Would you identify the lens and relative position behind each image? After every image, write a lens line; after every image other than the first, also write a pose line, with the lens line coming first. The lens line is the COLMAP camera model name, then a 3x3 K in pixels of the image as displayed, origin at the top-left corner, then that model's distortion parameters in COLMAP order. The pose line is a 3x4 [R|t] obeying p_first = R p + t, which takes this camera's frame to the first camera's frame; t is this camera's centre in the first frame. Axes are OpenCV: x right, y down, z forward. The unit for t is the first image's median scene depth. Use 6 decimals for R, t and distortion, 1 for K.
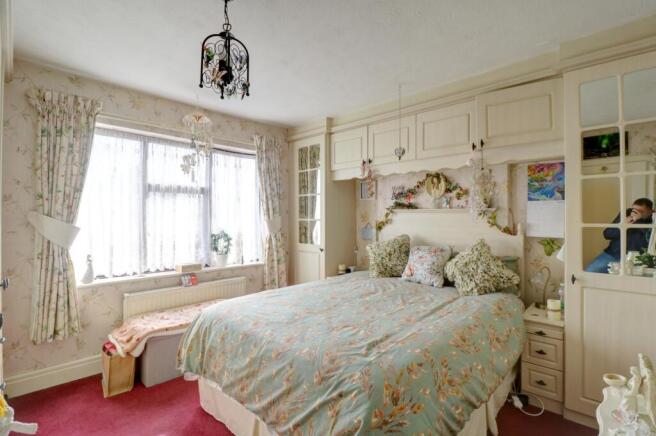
lens RADIAL K [[313.9, 0, 330.7], [0, 313.9, 213.9], [0, 0, 1]] dist [-0.003955, -0.001968]
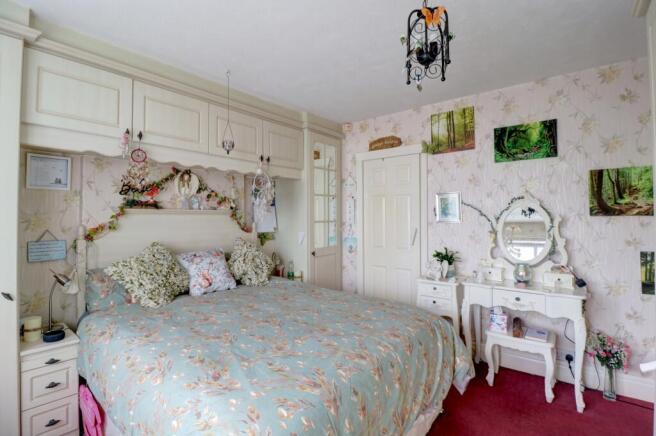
lens RADIAL K [[313.9, 0, 334.3], [0, 313.9, 215.6], [0, 0, 1]] dist [-0.003955, -0.001968]
pose [[-0.112481, 0.002037, 0.993652, -0.573010], [0.004314, 0.999989, -0.001562, 0.003796], [-0.993645, 0.004110, -0.112489, 0.664641]]
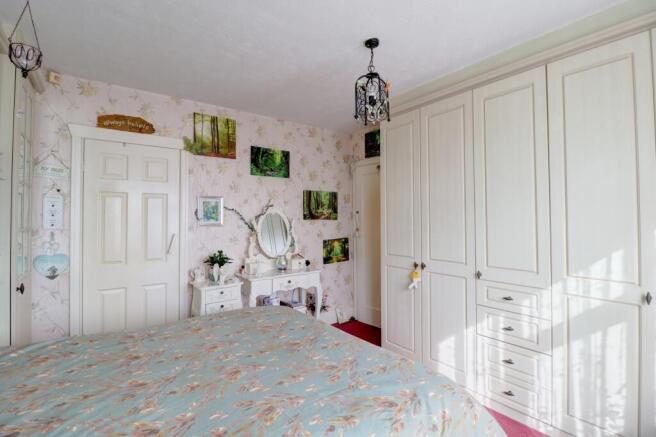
lens RADIAL K [[313.9, 0, 332.4], [0, 313.9, 216.3], [0, 0, 1]] dist [-0.003955, -0.001968]
pose [[-0.992399, 0.003604, 0.123010, -0.156732], [0.002699, 0.999968, -0.007516, 0.002561], [-0.123033, -0.007127, -0.992377, 1.104857]]
